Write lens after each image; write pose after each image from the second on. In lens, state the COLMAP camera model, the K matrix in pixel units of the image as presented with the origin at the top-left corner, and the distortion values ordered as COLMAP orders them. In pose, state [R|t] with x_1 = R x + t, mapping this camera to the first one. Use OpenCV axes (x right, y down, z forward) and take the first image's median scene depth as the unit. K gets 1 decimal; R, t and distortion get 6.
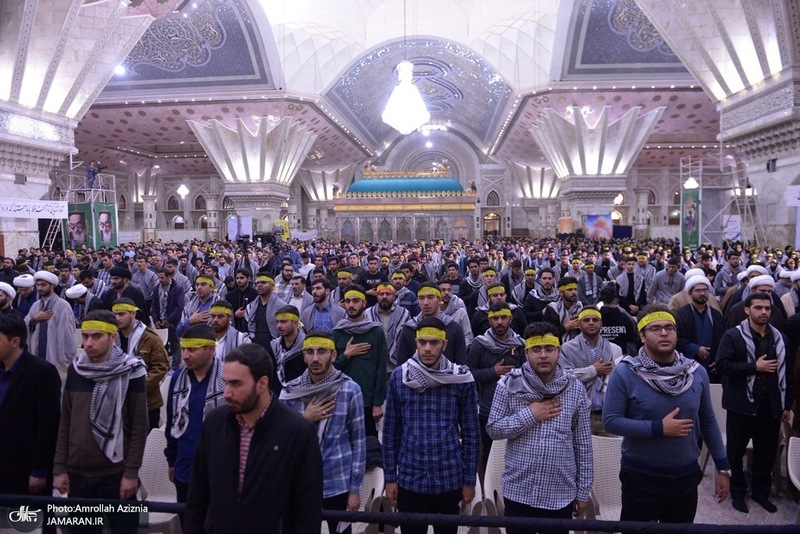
lens RADIAL K [[554.3, 0, 399.2], [0, 554.3, 262.9], [0, 0, 1]] dist [-0.013452, -0.005791]
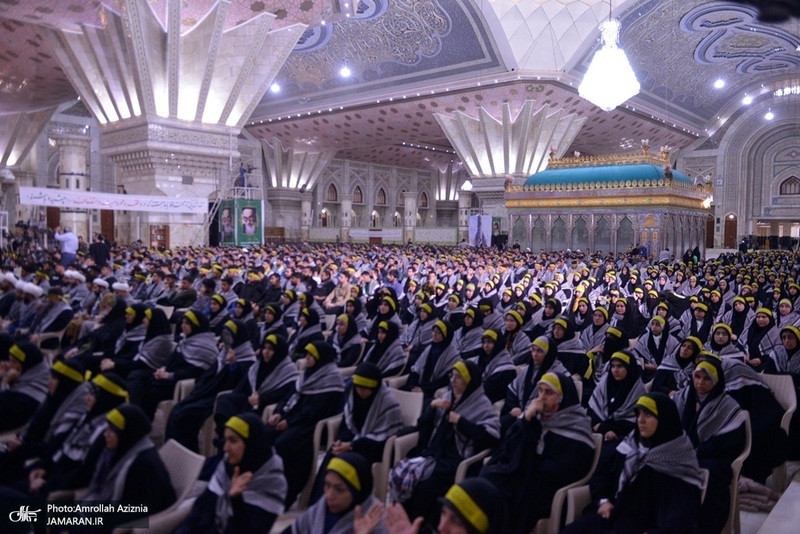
lens RADIAL K [[651.4, 0, 399.8], [0, 651.4, 269.1], [0, 0, 1]] dist [0.002998, -0.009754]
pose [[0.817029, 0.050872, -0.574348, 0.245798], [-0.052456, 0.998528, 0.013823, -0.000656], [0.574206, 0.018834, 0.818494, 0.045313]]
